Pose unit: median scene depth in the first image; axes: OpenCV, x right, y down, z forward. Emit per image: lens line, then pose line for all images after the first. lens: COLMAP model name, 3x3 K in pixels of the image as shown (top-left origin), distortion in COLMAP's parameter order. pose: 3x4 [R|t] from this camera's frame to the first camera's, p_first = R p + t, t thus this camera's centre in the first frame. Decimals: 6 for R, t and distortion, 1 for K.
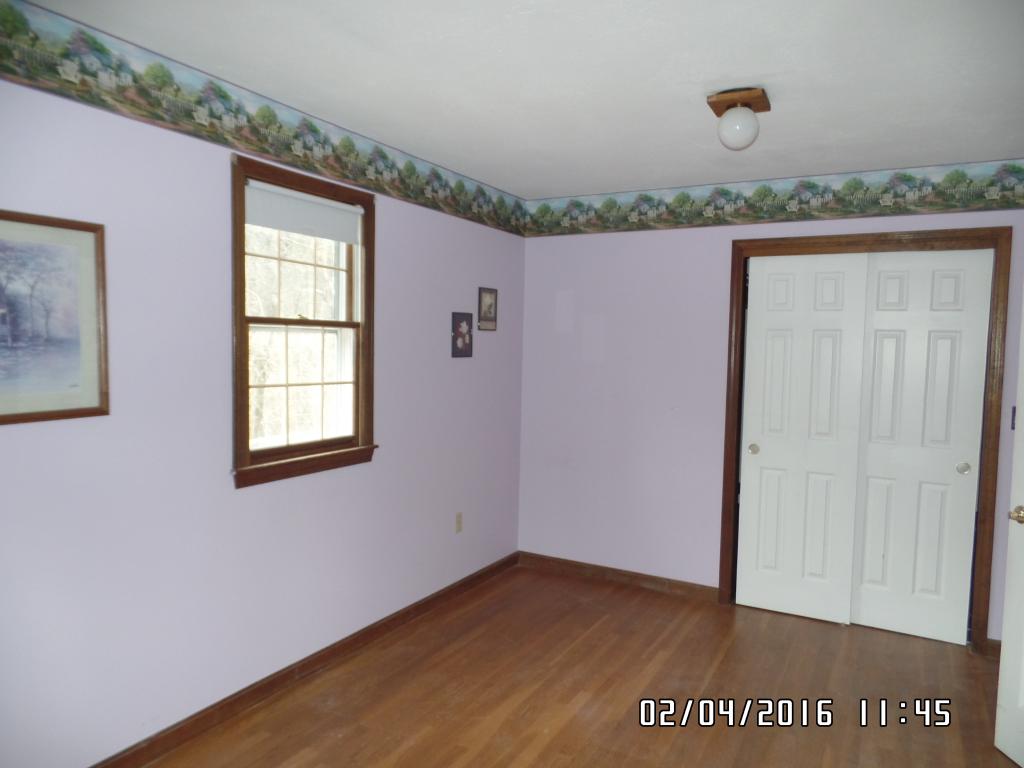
lens RADIAL K [[702.4, 0, 501.8], [0, 702.4, 391.7], [0, 0, 1]] dist [0.013596, -0.002303]
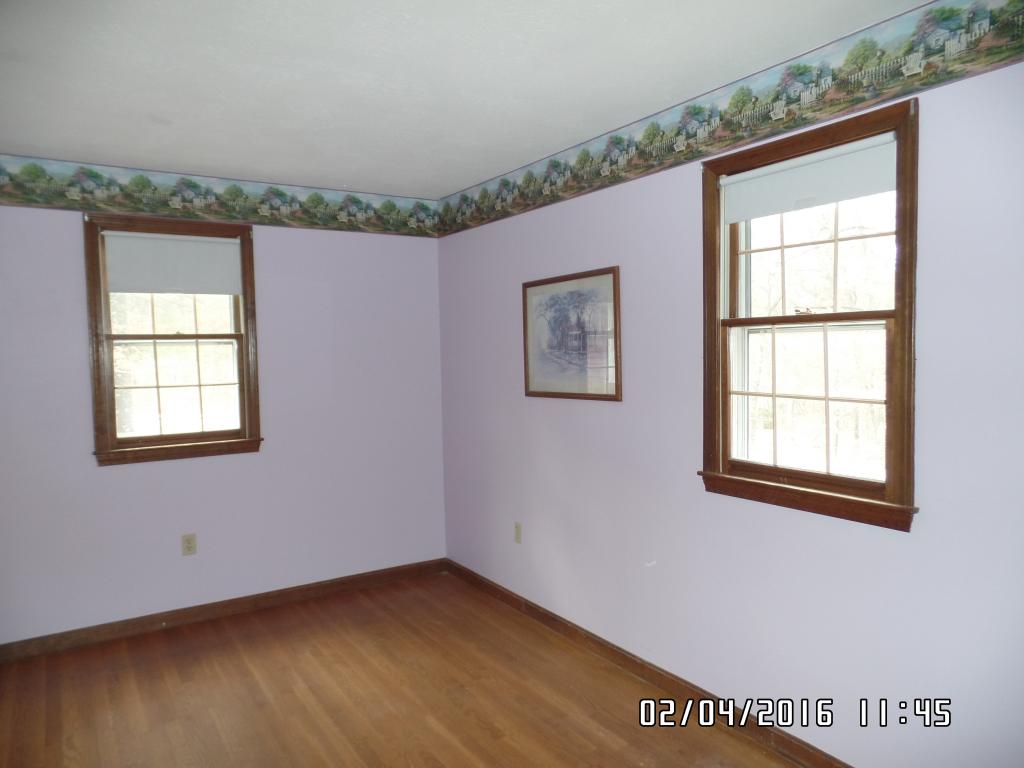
lens RADIAL K [[702.4, 0, 501.3], [0, 702.4, 378.4], [0, 0, 1]] dist [0.013596, -0.002303]
pose [[-0.455572, 0.039076, -0.889341, 0.665775], [-0.037502, 0.997307, 0.063031, -0.078049], [0.889408, 0.062067, -0.452880, 1.208783]]
